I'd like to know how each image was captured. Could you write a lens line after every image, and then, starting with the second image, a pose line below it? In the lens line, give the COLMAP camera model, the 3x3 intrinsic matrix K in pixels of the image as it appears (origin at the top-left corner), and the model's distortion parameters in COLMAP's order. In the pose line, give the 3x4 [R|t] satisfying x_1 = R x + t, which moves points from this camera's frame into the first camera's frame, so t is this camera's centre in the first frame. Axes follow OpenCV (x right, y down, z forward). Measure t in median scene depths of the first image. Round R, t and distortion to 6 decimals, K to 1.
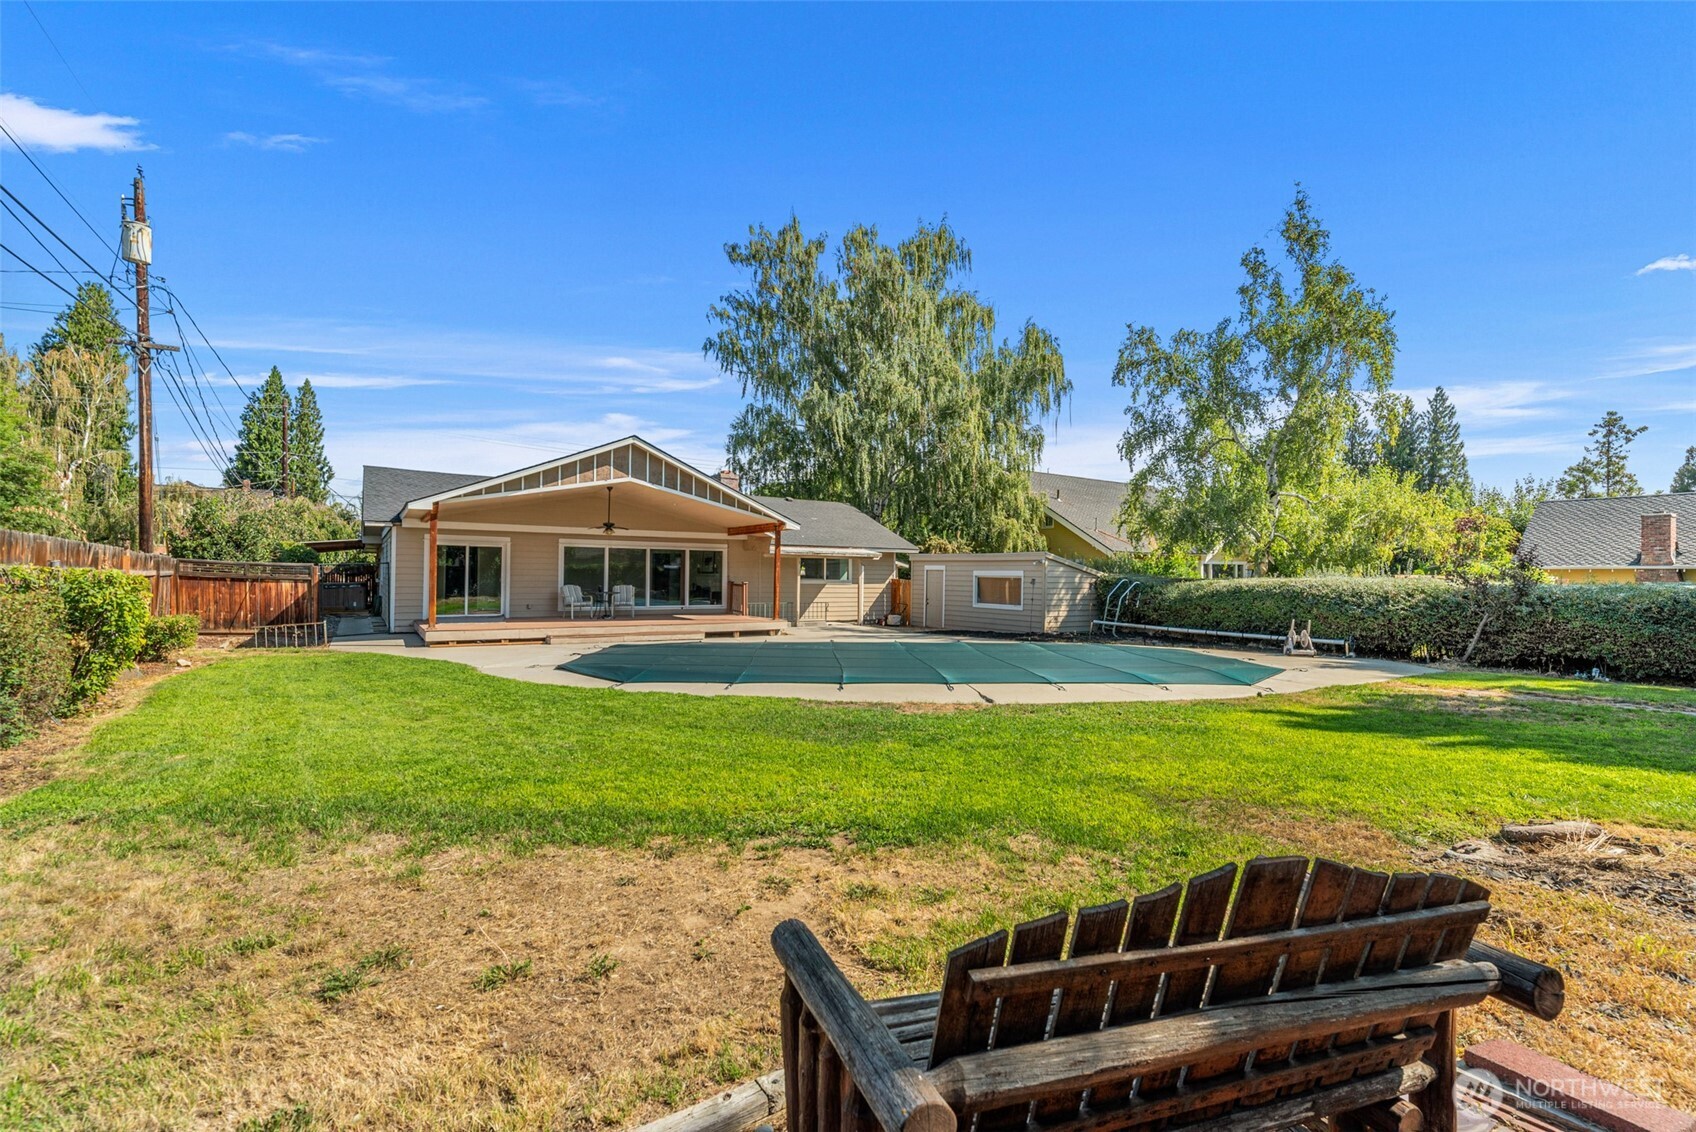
lens RADIAL K [[740.7, 0, 856.2], [0, 740.7, 575.3], [0, 0, 1]] dist [0.000704, -0.000196]
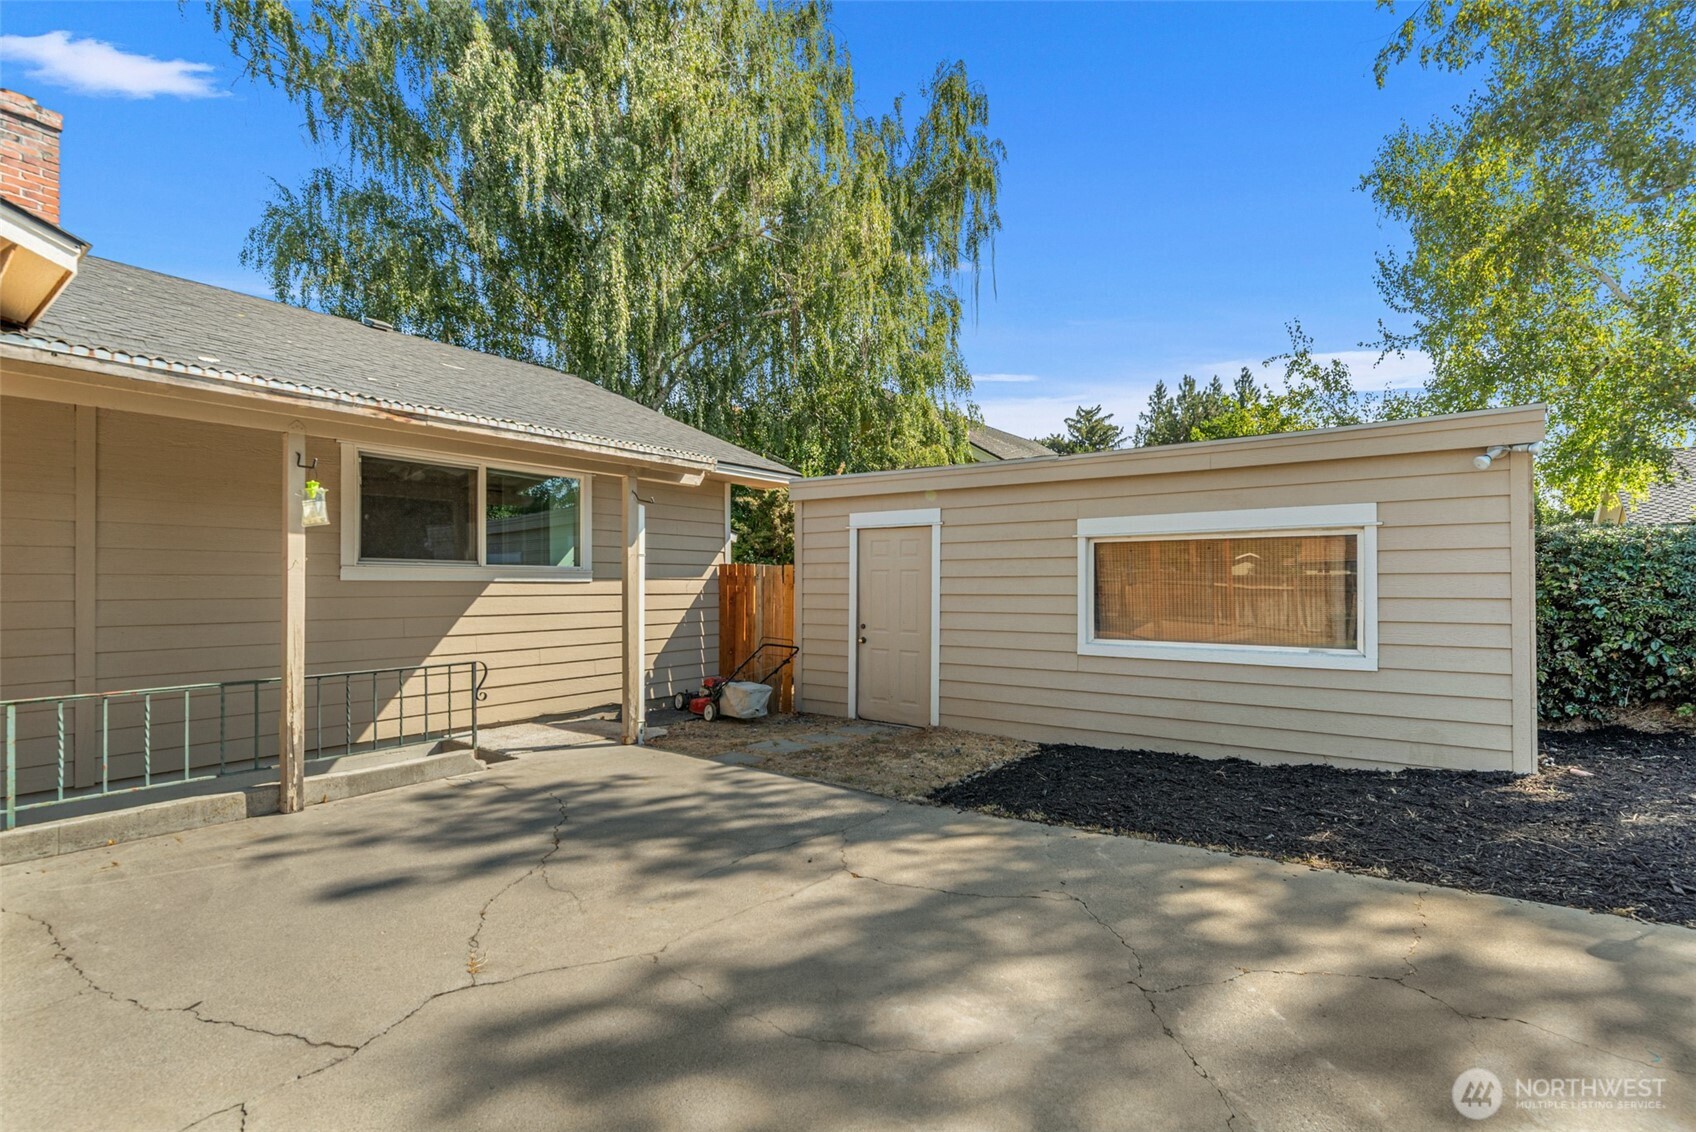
lens RADIAL K [[740.7, 0, 856.2], [0, 740.7, 575.3], [0, 0, 1]] dist [0.000704, -0.000196]
pose [[0.931829, 0.000178, 0.362897, -0.014471], [-0.001845, 0.999989, 0.004247, 0.008943], [-0.362892, -0.004627, 0.931820, 0.674573]]
